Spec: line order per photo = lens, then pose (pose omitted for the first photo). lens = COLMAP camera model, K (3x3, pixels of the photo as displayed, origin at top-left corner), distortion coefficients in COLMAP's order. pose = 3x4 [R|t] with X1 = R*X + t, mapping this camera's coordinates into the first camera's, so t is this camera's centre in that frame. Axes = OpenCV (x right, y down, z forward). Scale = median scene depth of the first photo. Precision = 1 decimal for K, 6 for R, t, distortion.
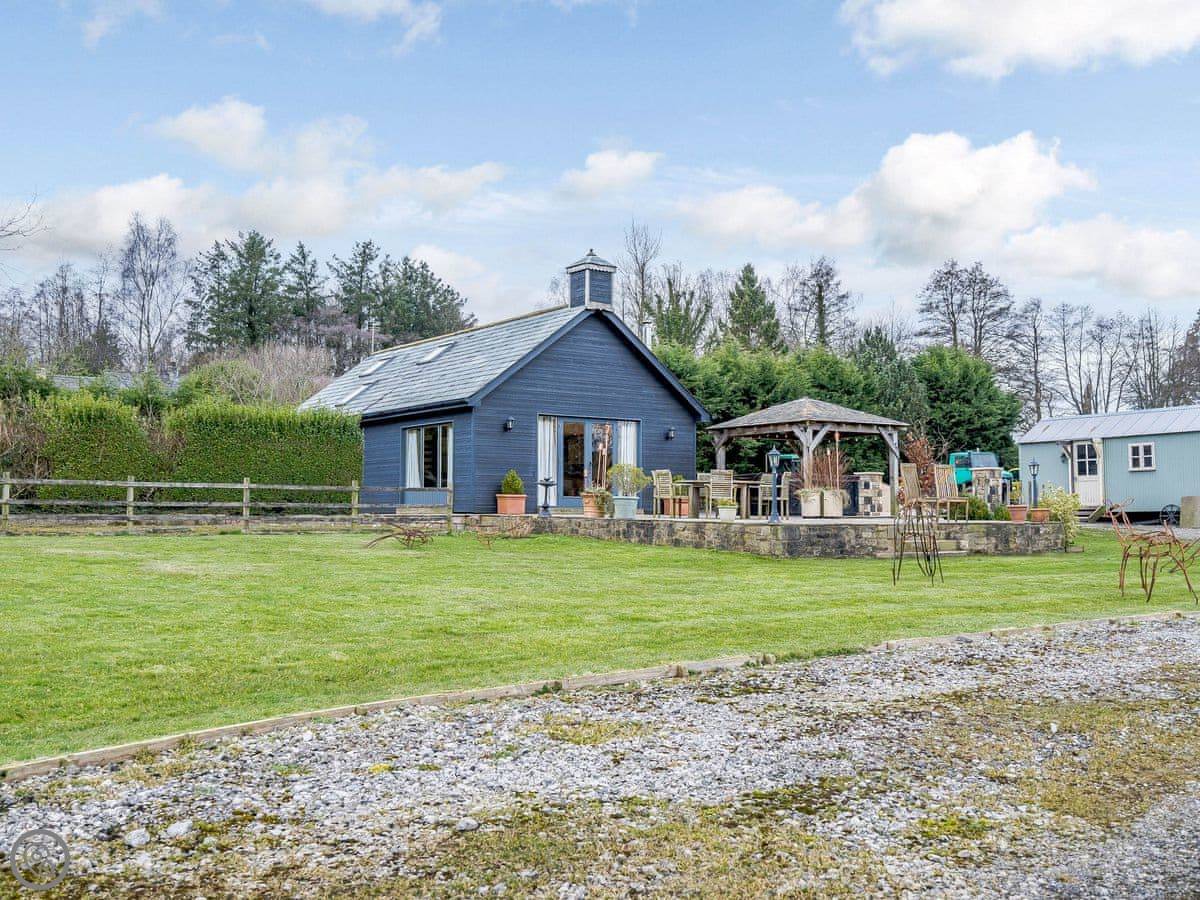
lens RADIAL K [[1119.5, 0, 600.0], [0, 1119.5, 450.0], [0, 0, 1]] dist [-0.007813, -0.001724]
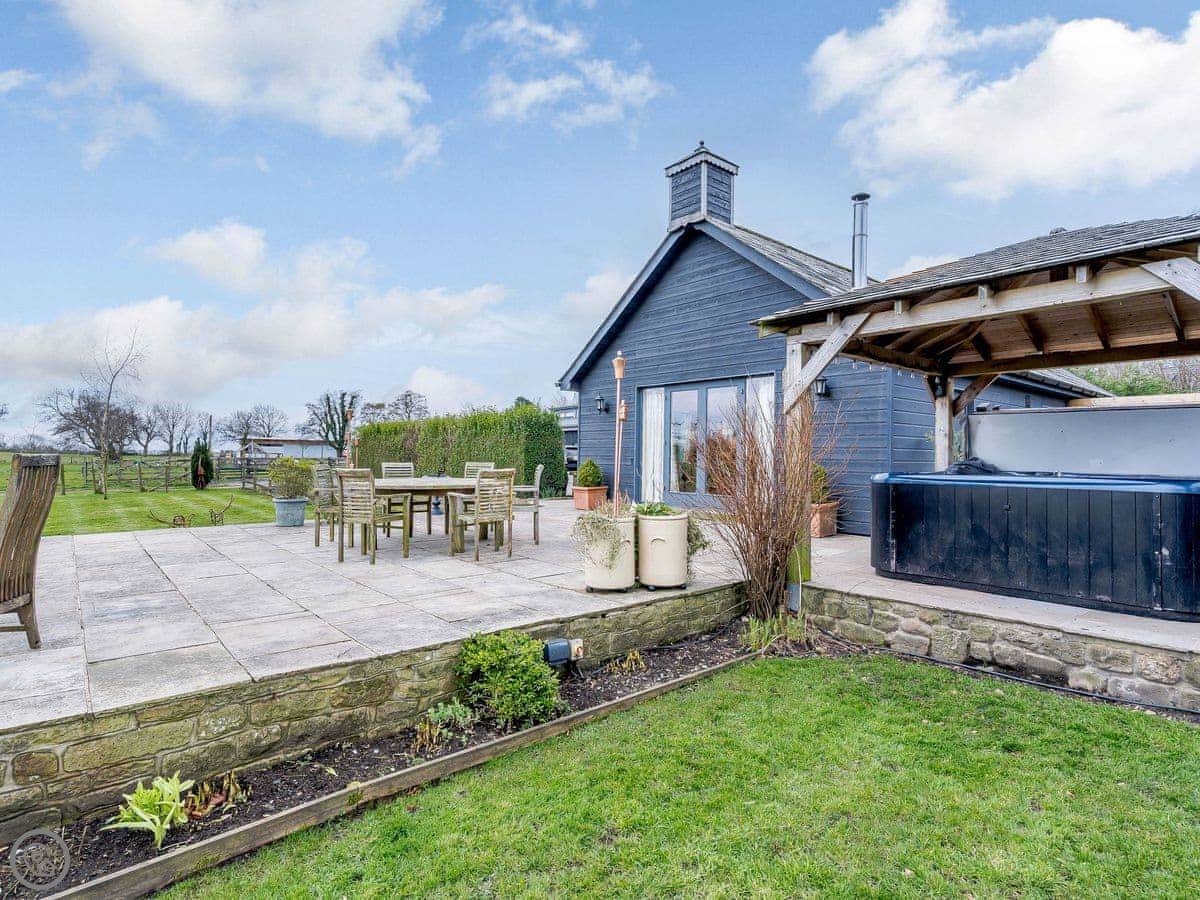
lens RADIAL K [[644.1, 0, 619.4], [0, 644.1, 439.9], [0, 0, 1]] dist [0.008286, 0.000408]
pose [[0.096711, -0.027813, -0.994924, 0.393020], [0.043393, 0.998777, -0.023702, 0.016265], [0.994366, -0.040881, 0.097800, 0.913472]]
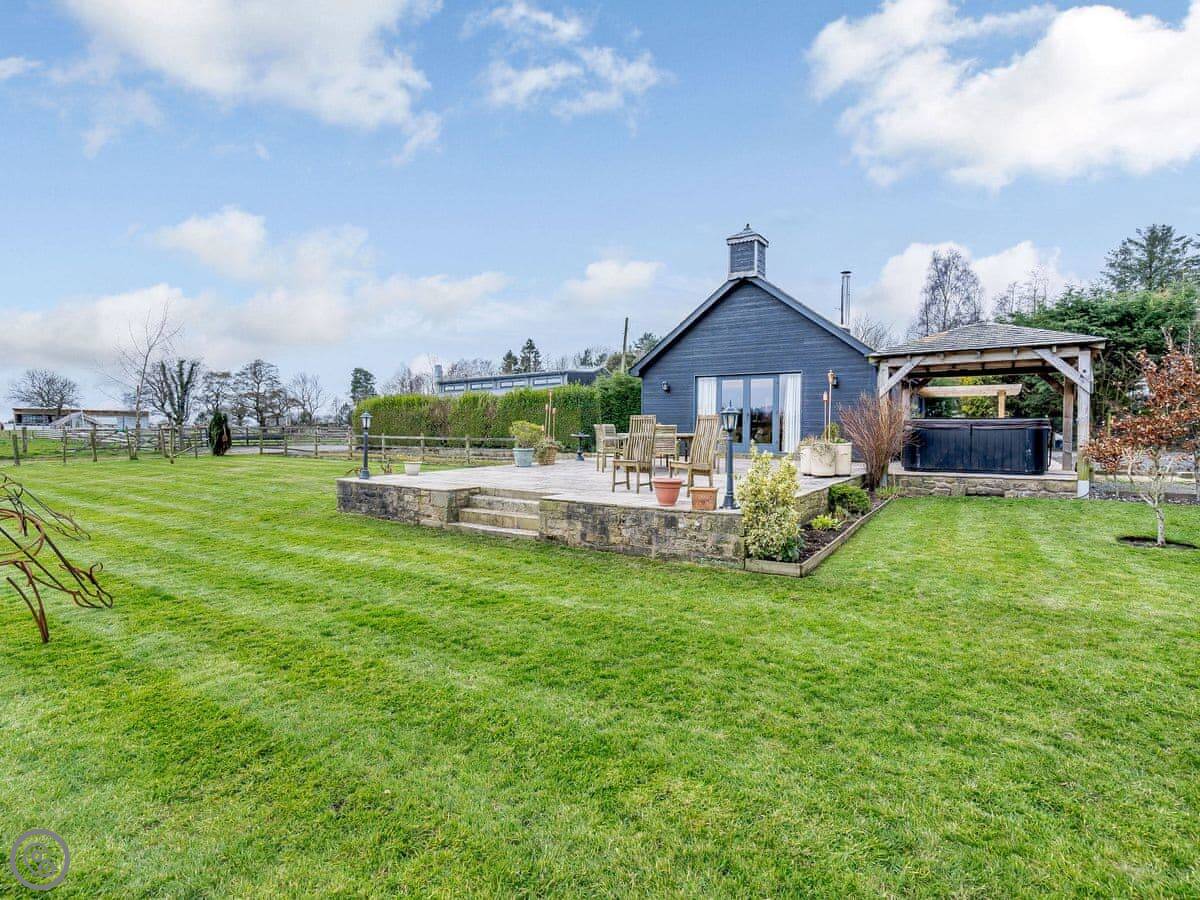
lens RADIAL K [[603.5, 0, 624.8], [0, 603.5, 447.0], [0, 0, 1]] dist [0.002057, 0.000169]
pose [[0.382890, 0.027895, -0.923373, 0.523263], [0.047315, 0.997640, 0.049759, 0.009629], [0.922582, -0.062741, 0.380666, 0.647032]]
